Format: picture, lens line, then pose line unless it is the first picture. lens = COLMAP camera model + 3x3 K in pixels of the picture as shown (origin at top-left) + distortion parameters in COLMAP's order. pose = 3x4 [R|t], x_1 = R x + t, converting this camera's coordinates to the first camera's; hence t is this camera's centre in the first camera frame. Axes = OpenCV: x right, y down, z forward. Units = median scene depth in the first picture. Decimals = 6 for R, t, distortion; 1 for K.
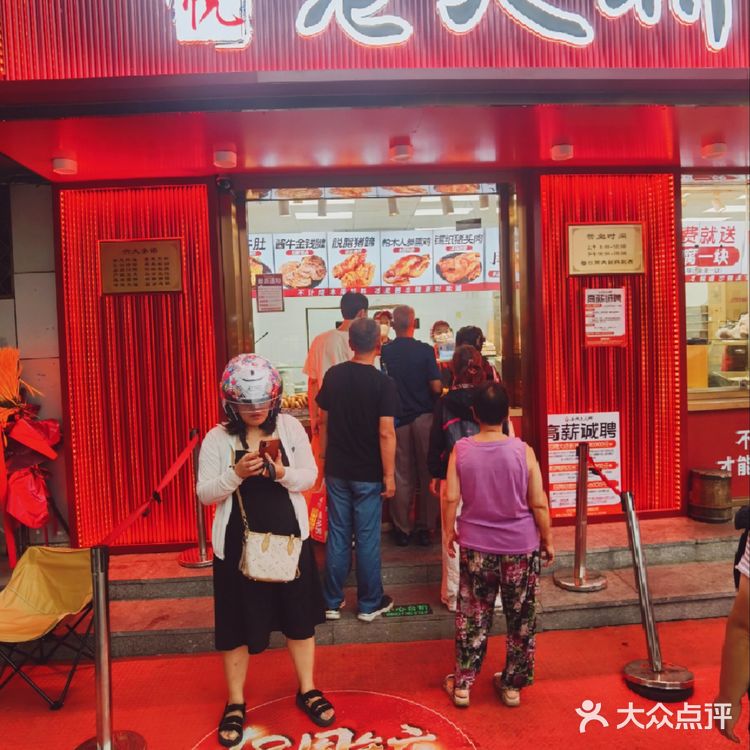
lens RADIAL K [[655.2, 0, 372.5], [0, 655.2, 412.6], [0, 0, 1]] dist [0.125181, -0.256589]
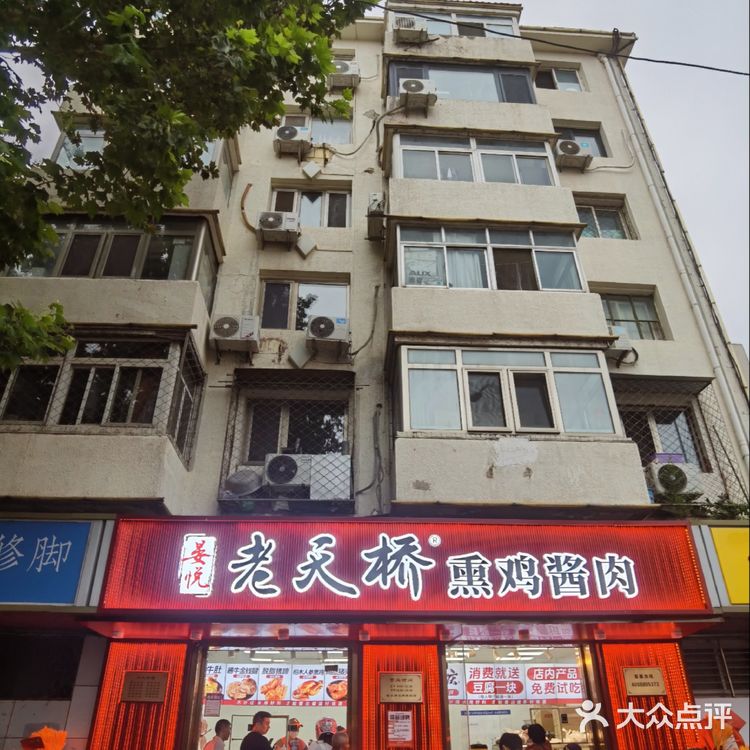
lens RADIAL K [[656.5, 0, 362.1], [0, 656.5, 376.7], [0, 0, 1]] dist [0.072766, -0.244380]
pose [[0.999196, 0.019303, -0.035125, 0.224682], [-0.036019, 0.816853, -0.575720, 0.074093], [0.017579, 0.576522, 0.816892, -0.721817]]
